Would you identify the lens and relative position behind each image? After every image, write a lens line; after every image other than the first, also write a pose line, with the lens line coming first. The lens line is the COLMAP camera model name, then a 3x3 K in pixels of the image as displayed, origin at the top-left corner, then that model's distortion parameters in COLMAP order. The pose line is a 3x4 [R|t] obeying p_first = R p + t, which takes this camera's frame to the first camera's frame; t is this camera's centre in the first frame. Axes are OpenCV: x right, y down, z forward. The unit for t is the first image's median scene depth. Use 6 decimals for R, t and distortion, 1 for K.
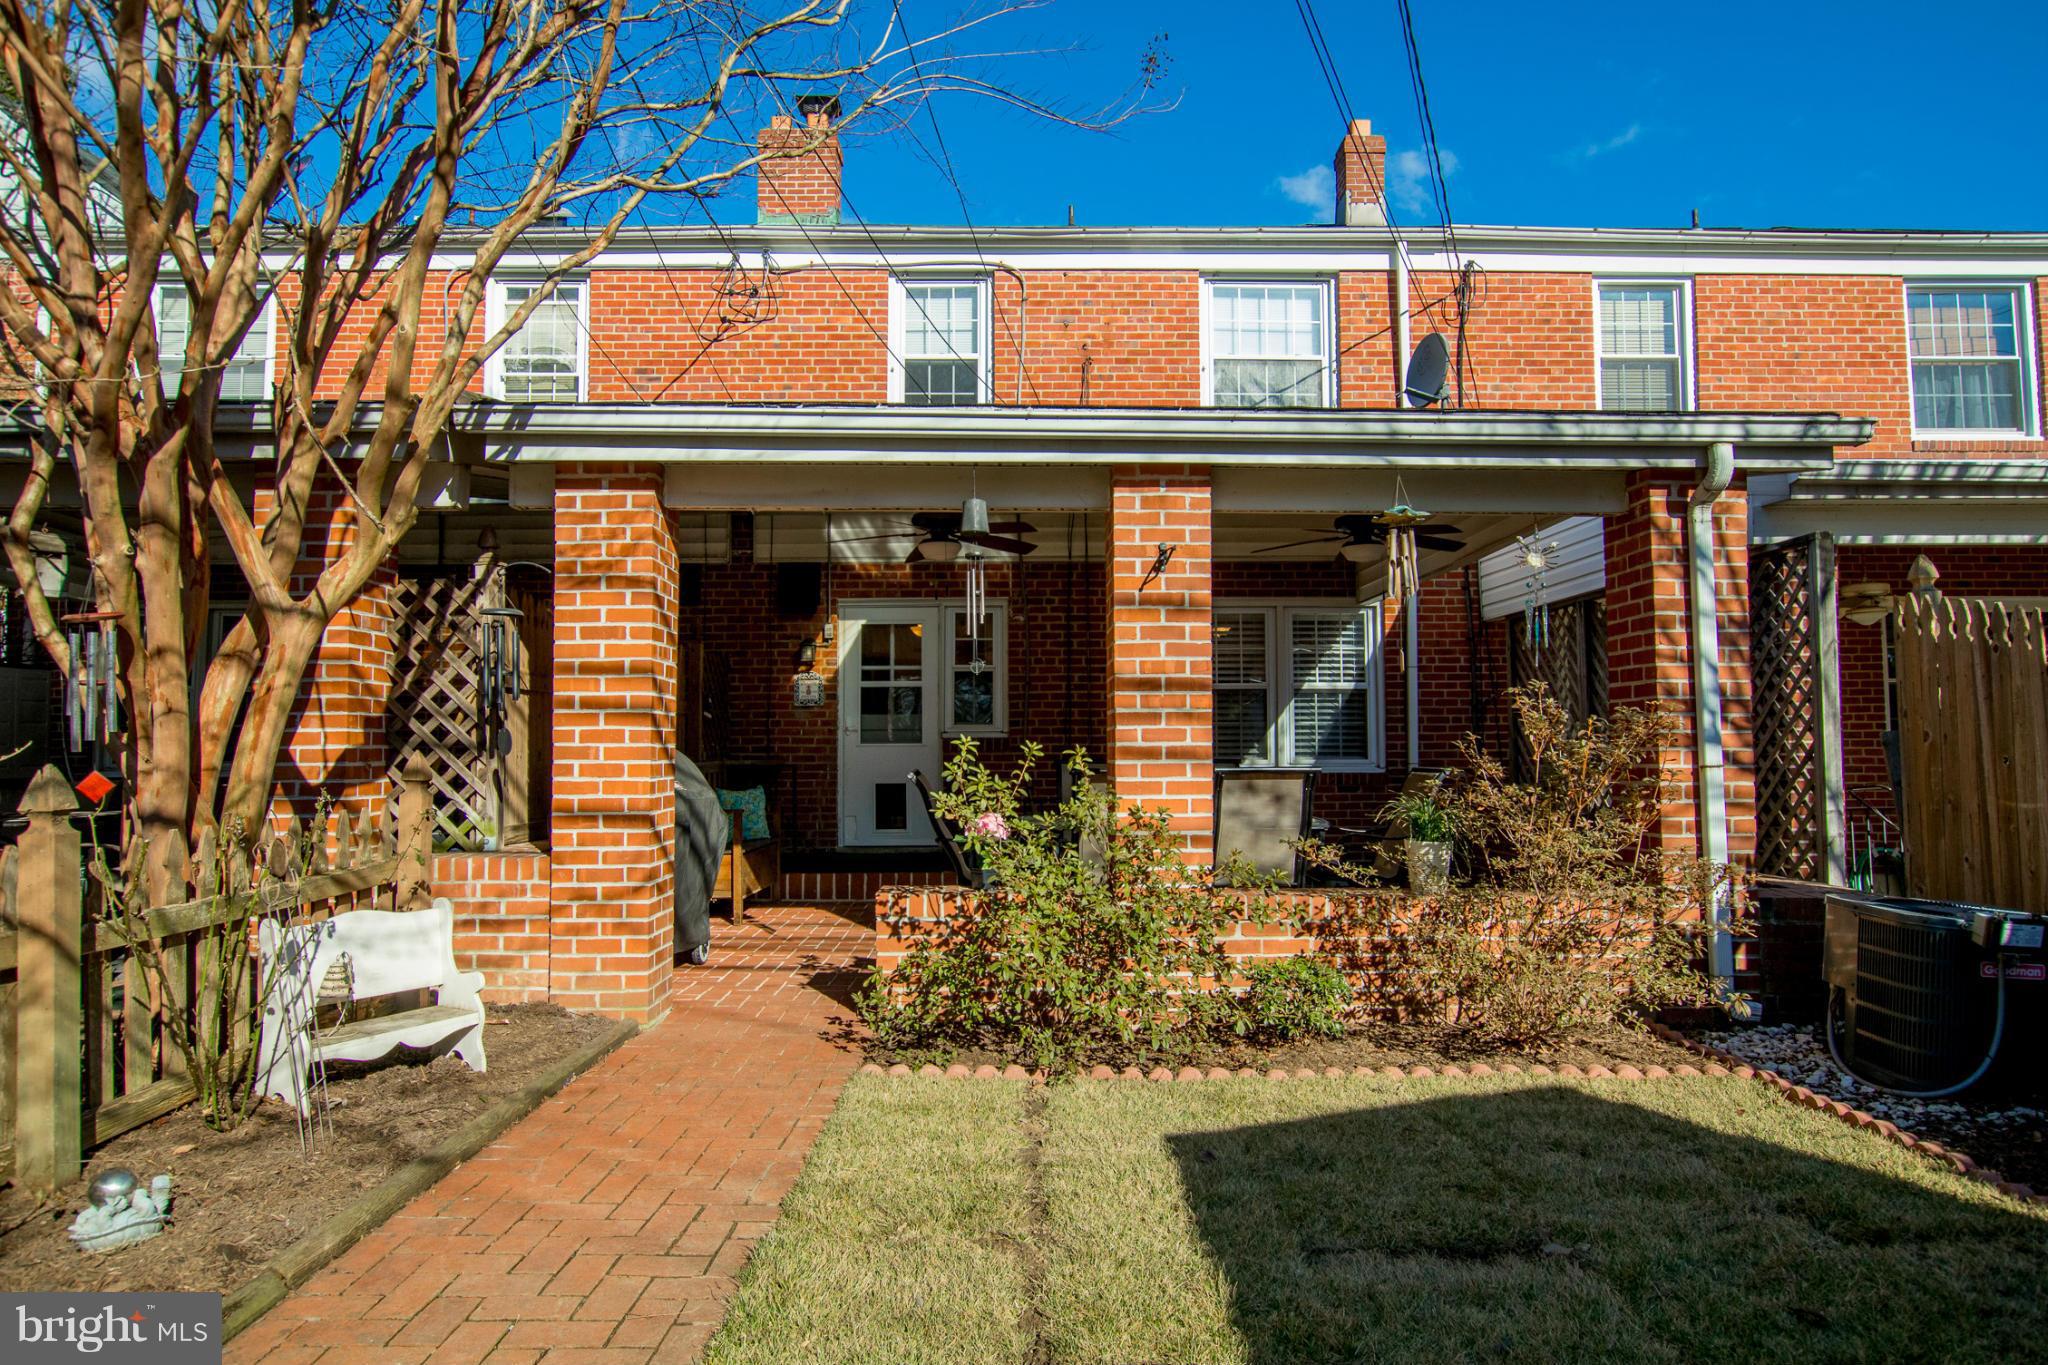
lens RADIAL K [[1078.4, 0, 1024.0], [0, 1078.4, 682.5], [0, 0, 1]] dist [-0.012886, 0.001769]
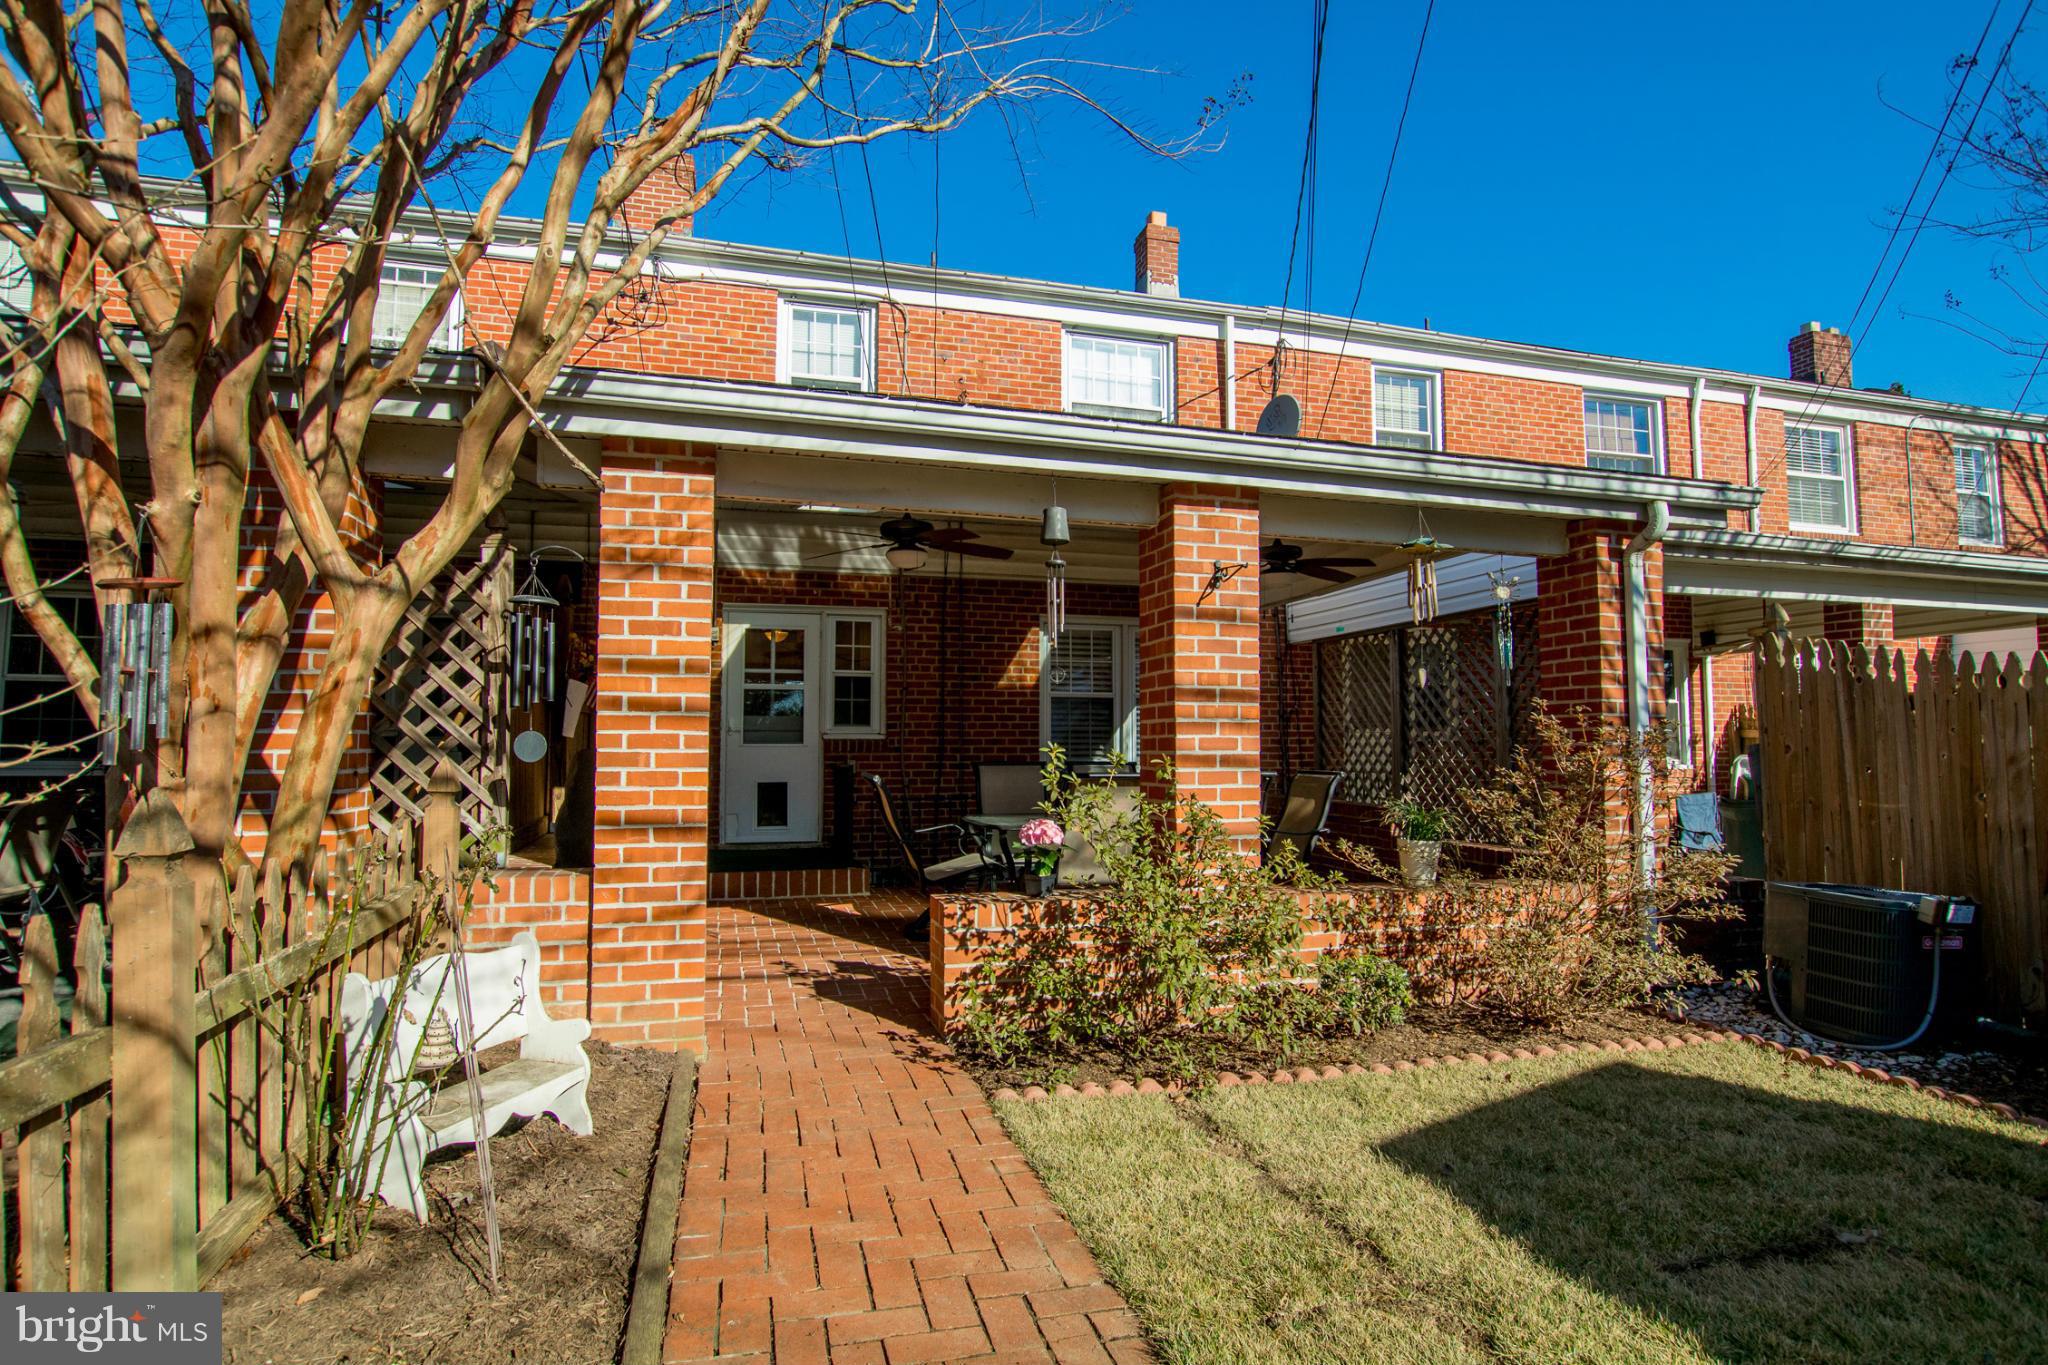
lens RADIAL K [[949.2, 0, 1016.3], [0, 949.2, 687.4], [0, 0, 1]] dist [-0.022492, 0.000814]
pose [[0.973940, 0.020420, 0.225886, -0.267993], [-0.020202, 0.999791, -0.003277, 0.000801], [-0.225906, -0.001372, 0.974148, 0.147435]]
